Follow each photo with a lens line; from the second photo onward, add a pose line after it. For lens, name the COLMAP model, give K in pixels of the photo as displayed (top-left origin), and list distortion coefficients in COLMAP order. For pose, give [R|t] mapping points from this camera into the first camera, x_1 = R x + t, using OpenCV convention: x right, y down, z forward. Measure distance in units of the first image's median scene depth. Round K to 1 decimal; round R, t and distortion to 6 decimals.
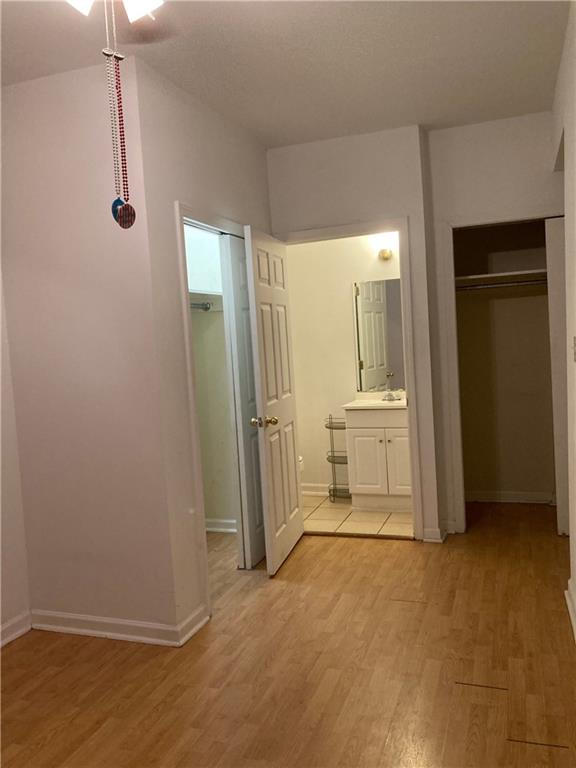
lens RADIAL K [[629.8, 0, 288.4], [0, 629.8, 382.3], [0, 0, 1]] dist [-0.005843, -0.005393]
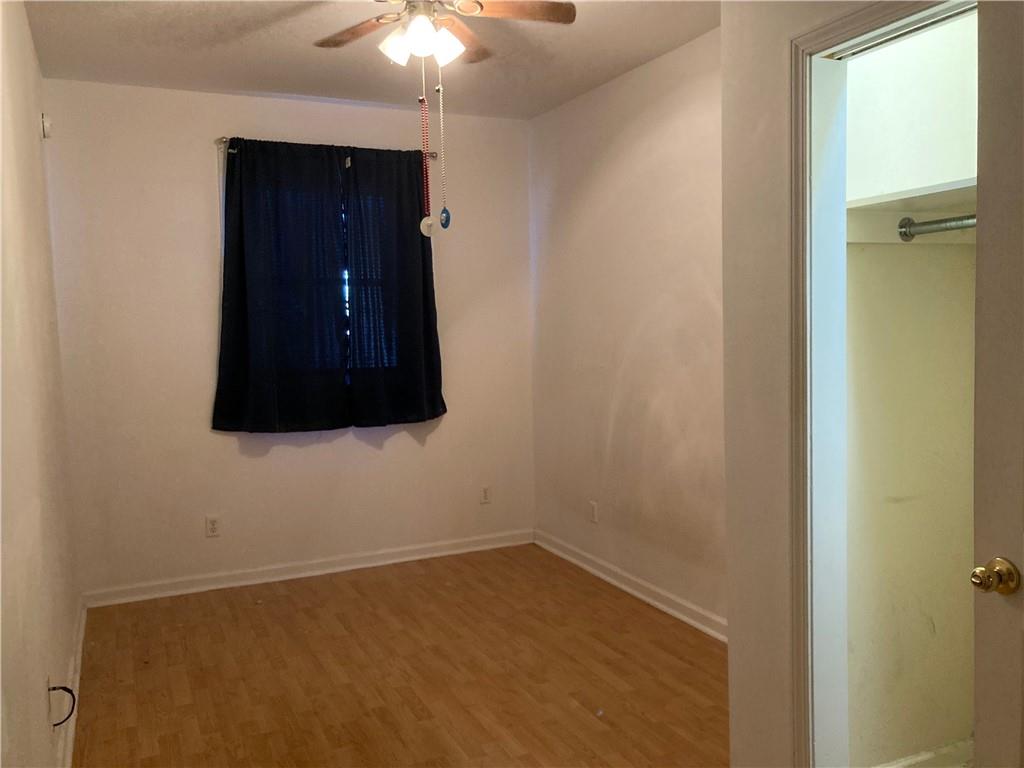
lens RADIAL K [[839.8, 0, 512.9], [0, 839.8, 386.6], [0, 0, 1]] dist [-0.005843, -0.005393]
pose [[-0.704498, 0.126931, -0.698263, 0.655919], [0.014449, 0.986238, 0.164702, -0.174177], [0.709559, 0.105943, -0.696636, 1.836939]]
